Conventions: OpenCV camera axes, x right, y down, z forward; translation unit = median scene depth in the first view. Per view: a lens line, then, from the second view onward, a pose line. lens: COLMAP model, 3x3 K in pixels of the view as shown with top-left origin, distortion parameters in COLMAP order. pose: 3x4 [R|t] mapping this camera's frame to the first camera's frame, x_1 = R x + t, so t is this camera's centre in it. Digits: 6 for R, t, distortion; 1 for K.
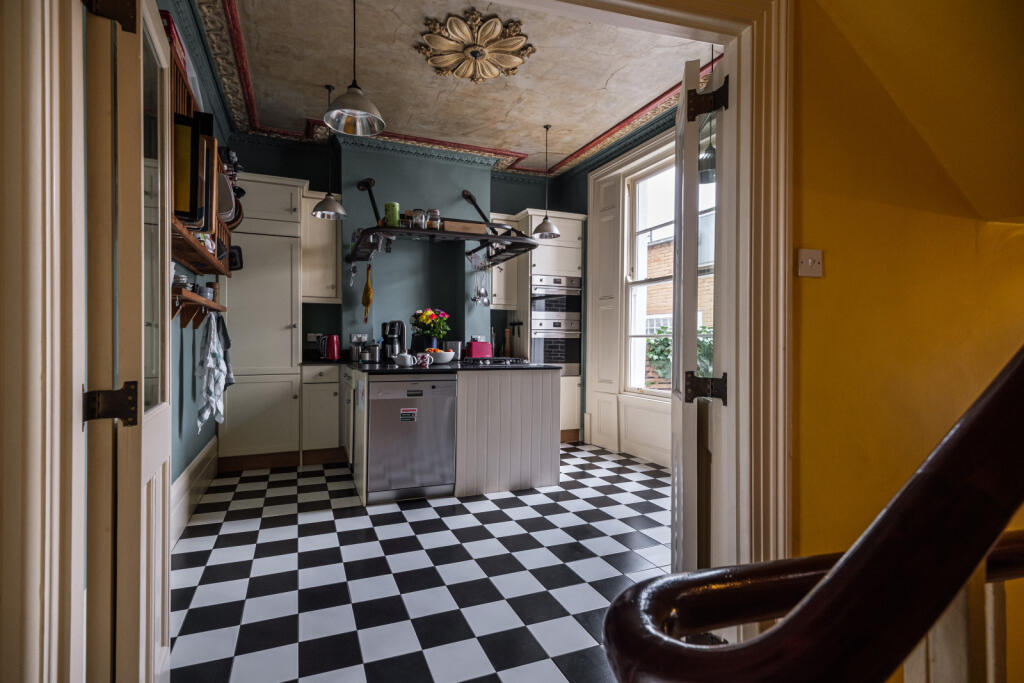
lens RADIAL K [[513.9, 0, 520.1], [0, 513.9, 332.8], [0, 0, 1]] dist [0.023029, -0.000106]
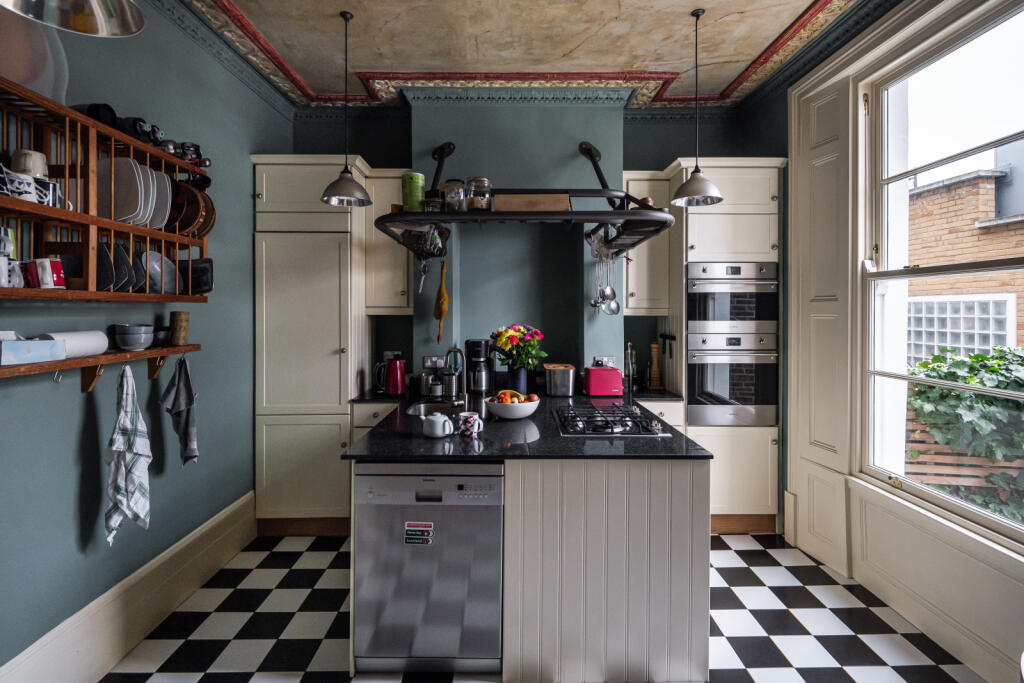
lens RADIAL K [[529.7, 0, 518.3], [0, 529.7, 304.1], [0, 0, 1]] dist [0.004718, -0.004816]
pose [[0.923084, -0.007992, -0.384516, 0.093317], [0.010500, 0.999935, 0.004422, -0.078662], [0.384455, -0.008119, 0.923108, 0.374098]]
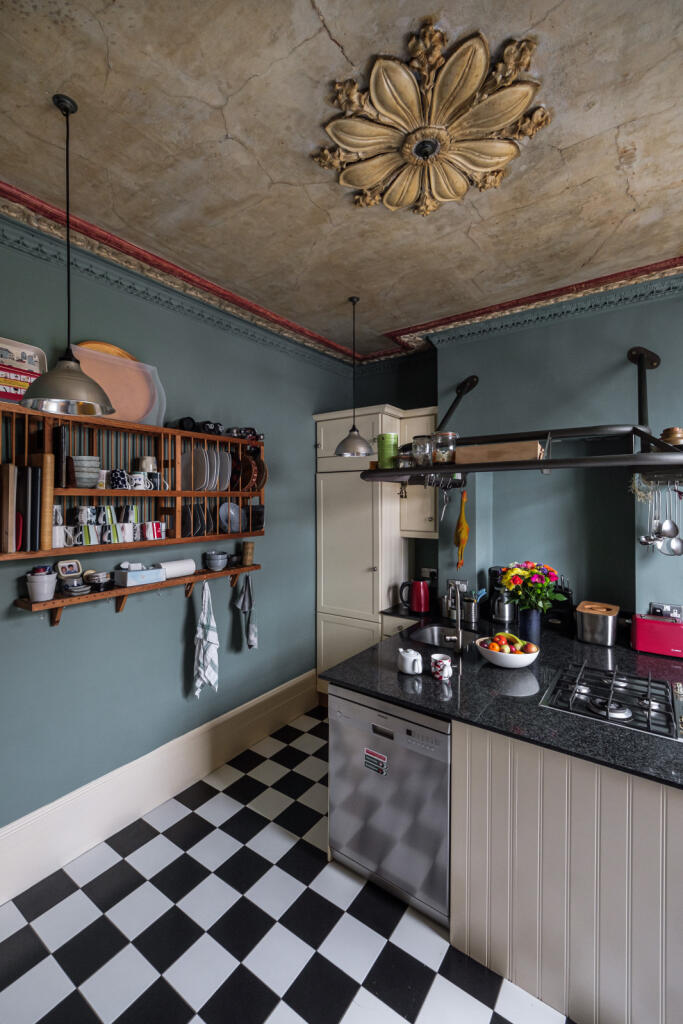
lens RADIAL K [[455.7, 0, 300.5], [0, 455.7, 493.2], [0, 0, 1]] dist [0.018718, -0.006027]
pose [[0.473333, -0.014938, -0.880757, 0.198048], [0.021221, 0.999759, -0.005551, -0.139171], [0.880628, -0.016063, 0.473536, 0.493468]]
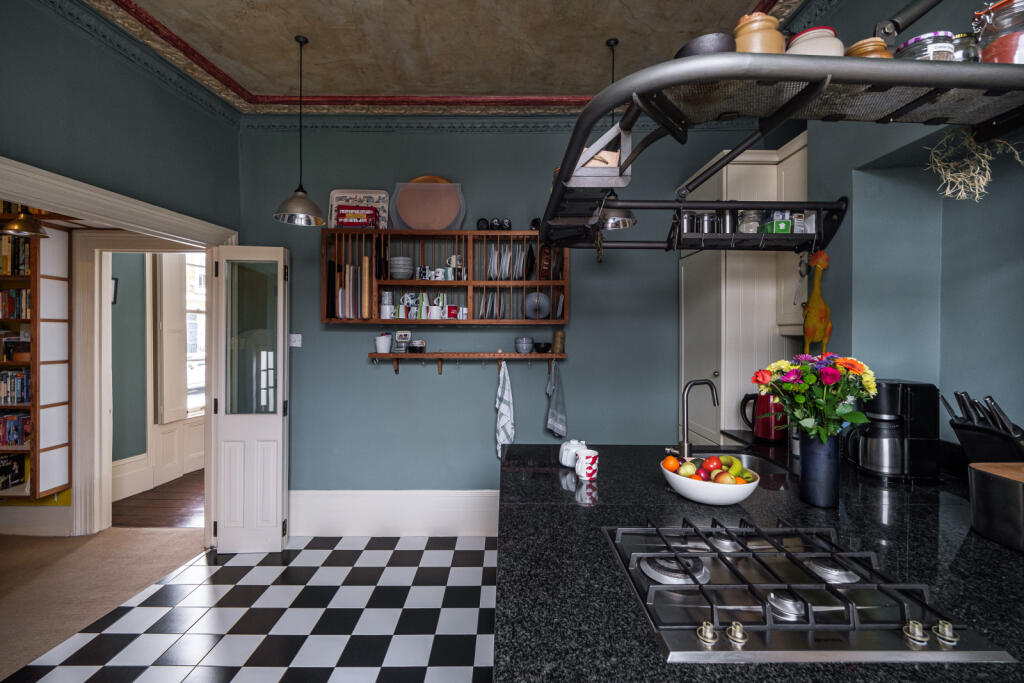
lens RADIAL K [[455.7, 0, 522.6], [0, 455.7, 335.5], [0, 0, 1]] dist [0.018718, -0.006027]
pose [[-0.433156, -0.012644, -0.901230, 0.213083], [0.005441, 0.999847, -0.016643, -0.056115], [0.901303, -0.012113, -0.433021, 0.978061]]
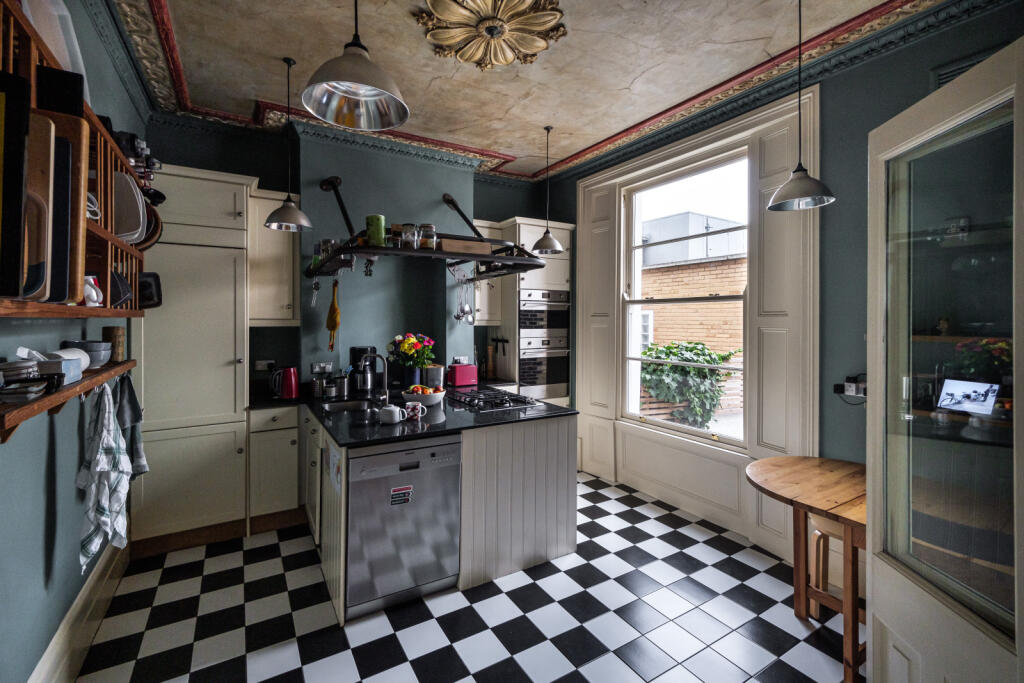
lens RADIAL K [[455.7, 0, 522.8], [0, 455.7, 312.1], [0, 0, 1]] dist [0.018718, -0.006027]
pose [[0.989063, 0.000765, 0.147494, -0.106398], [-0.001663, 0.999981, 0.005965, -0.089887], [-0.147487, -0.006145, 0.989045, 0.231275]]
